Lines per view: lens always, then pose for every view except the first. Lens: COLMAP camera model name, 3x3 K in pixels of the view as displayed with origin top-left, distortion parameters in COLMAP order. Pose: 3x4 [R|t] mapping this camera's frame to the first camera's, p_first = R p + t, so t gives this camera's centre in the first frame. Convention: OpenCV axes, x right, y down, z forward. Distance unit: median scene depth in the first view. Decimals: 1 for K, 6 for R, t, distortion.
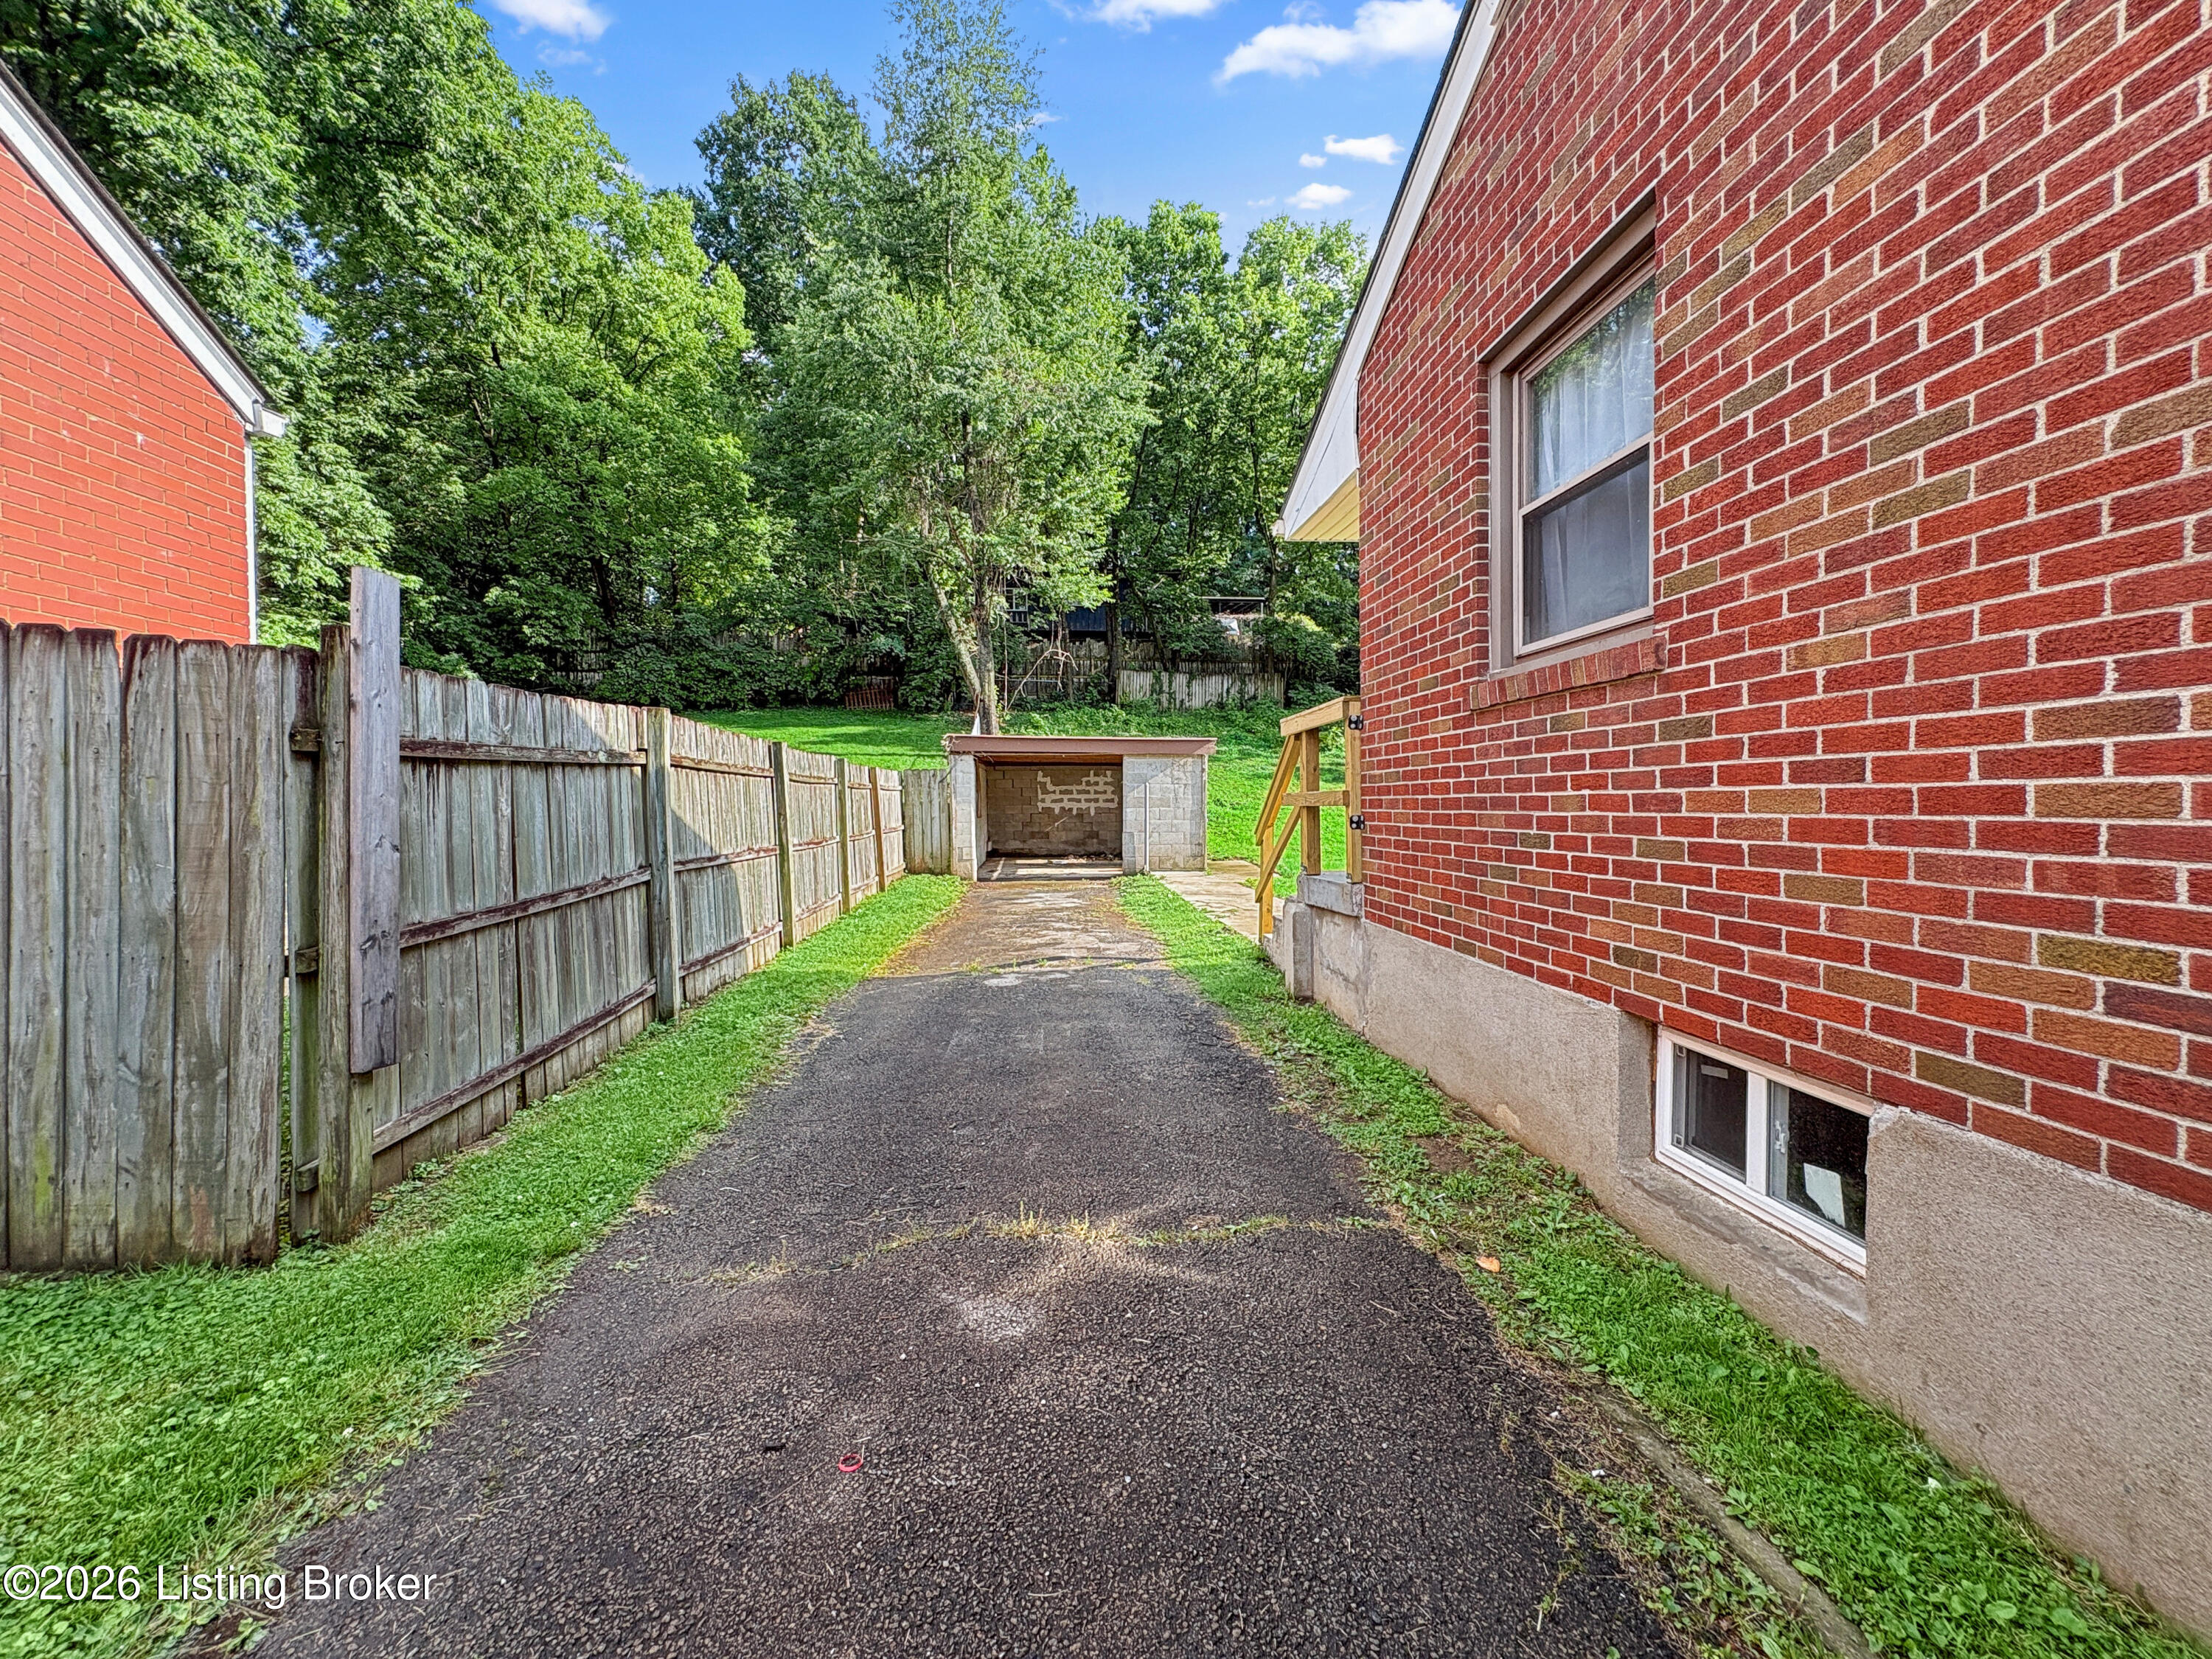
lens RADIAL K [[880.2, 0, 1106.0], [0, 880.2, 829.5], [0, 0, 1]] dist [-0.002108, 0.000741]
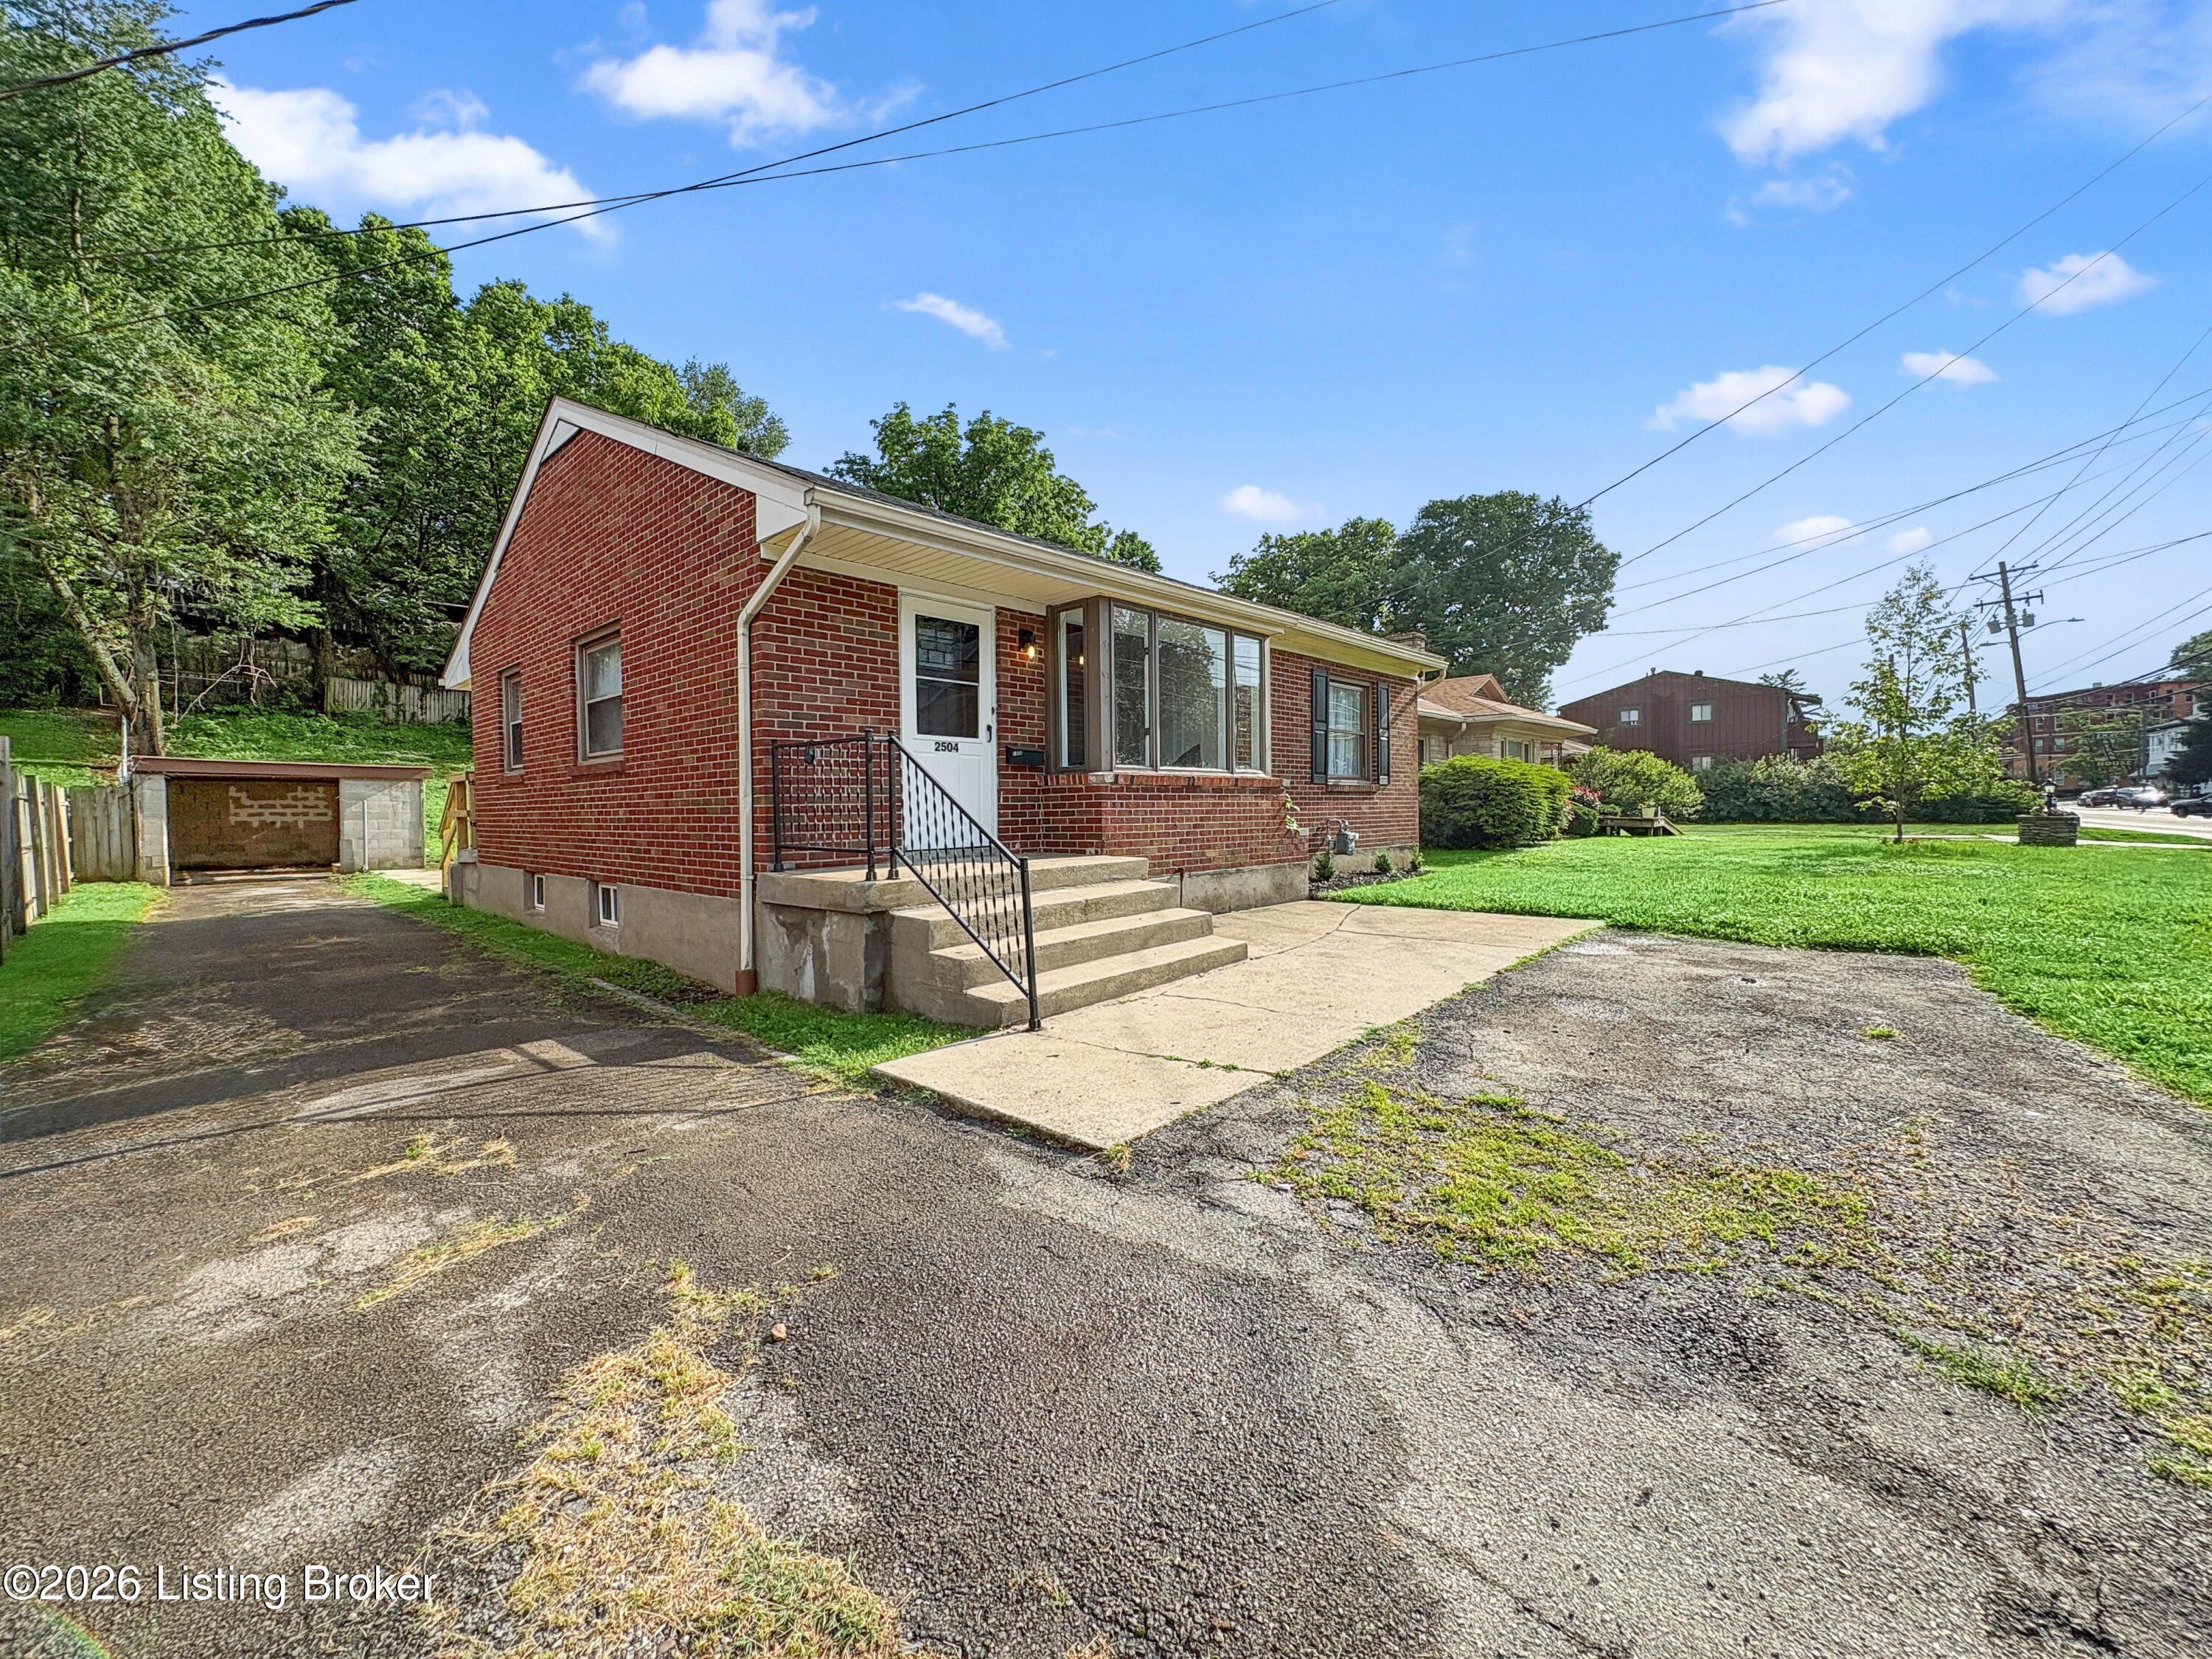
lens RADIAL K [[880.2, 0, 1106.0], [0, 880.2, 829.5], [0, 0, 1]] dist [-0.002108, 0.000741]
pose [[0.737735, -0.014128, 0.674942, -0.012486], [0.023839, 0.999703, -0.005130, 0.011848], [-0.674669, 0.019875, 0.737853, -0.378644]]
